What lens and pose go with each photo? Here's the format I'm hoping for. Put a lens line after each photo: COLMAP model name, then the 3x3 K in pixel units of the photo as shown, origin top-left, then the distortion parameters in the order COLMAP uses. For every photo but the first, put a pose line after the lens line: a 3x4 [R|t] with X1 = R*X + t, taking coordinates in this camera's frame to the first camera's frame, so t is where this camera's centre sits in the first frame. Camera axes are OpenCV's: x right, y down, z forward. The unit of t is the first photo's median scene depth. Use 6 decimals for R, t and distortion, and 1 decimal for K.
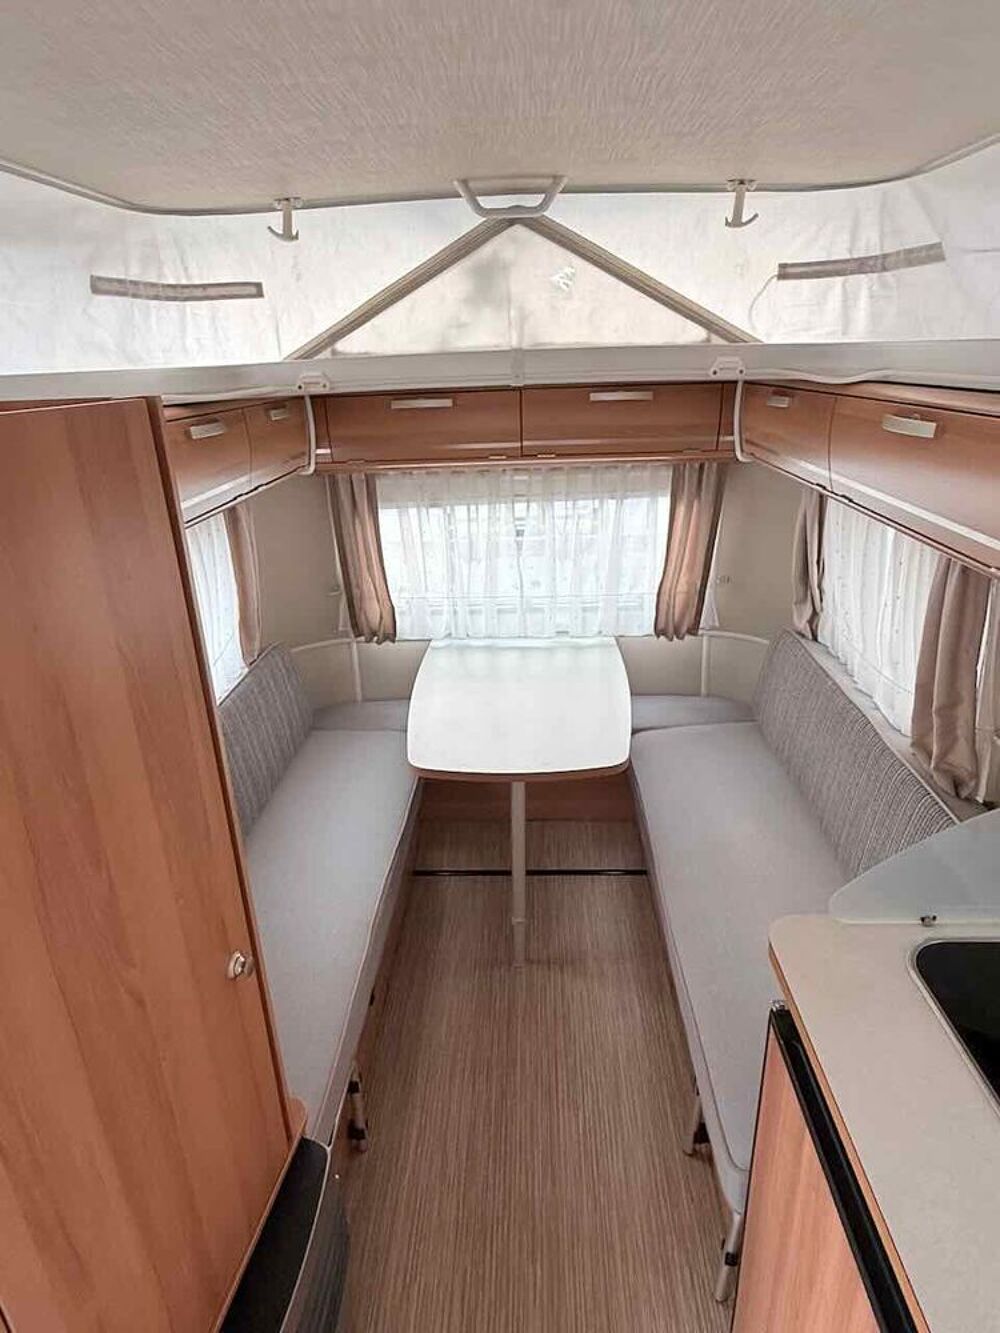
lens RADIAL K [[781.6, 0, 500.0], [0, 781.6, 666.5], [0, 0, 1]] dist [0.000449, -0.000996]
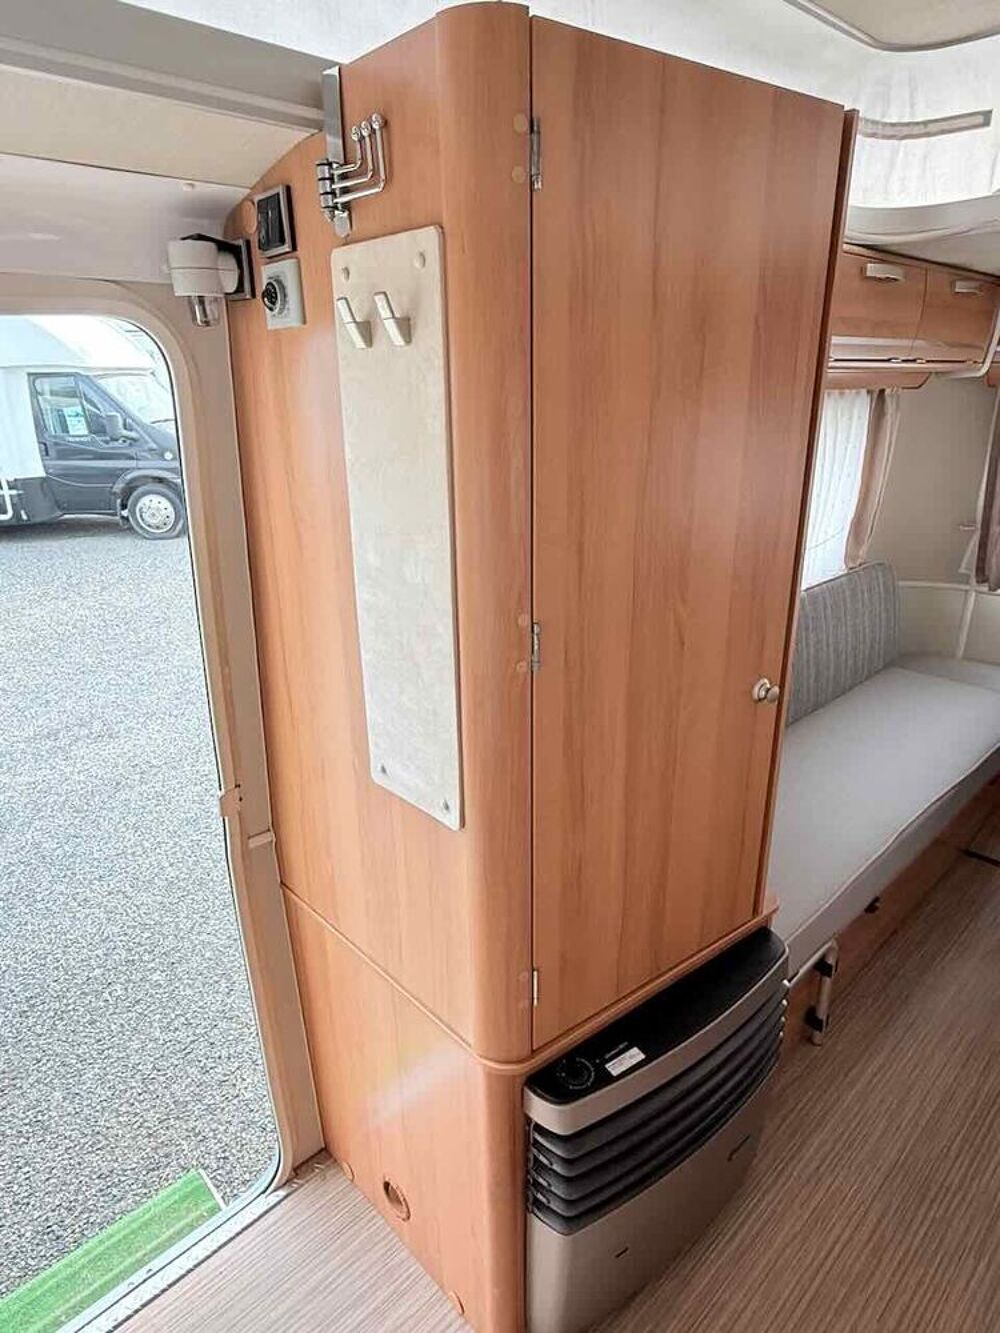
lens RADIAL K [[792.7, 0, 500.0], [0, 792.7, 666.5], [0, 0, 1]] dist [0.005780, 0.001494]
pose [[0.717195, 0.260736, -0.646257, 0.048373], [-0.266432, 0.959506, 0.091441, 0.163985], [0.643929, 0.106603, 0.757622, -0.029809]]
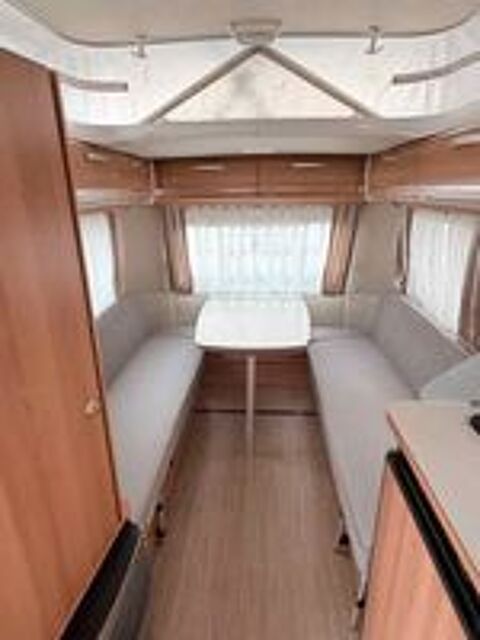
lens RADIAL K [[375.2, 0, 240.0], [0, 375.2, 320.0], [0, 0, 1]] dist [0.000449, -0.000996]
pose [[0.999492, 0.029246, -0.012703, 0.004695], [-0.029765, 0.998642, -0.042765, 0.097518], [0.011435, 0.043121, 0.999004, 0.063282]]
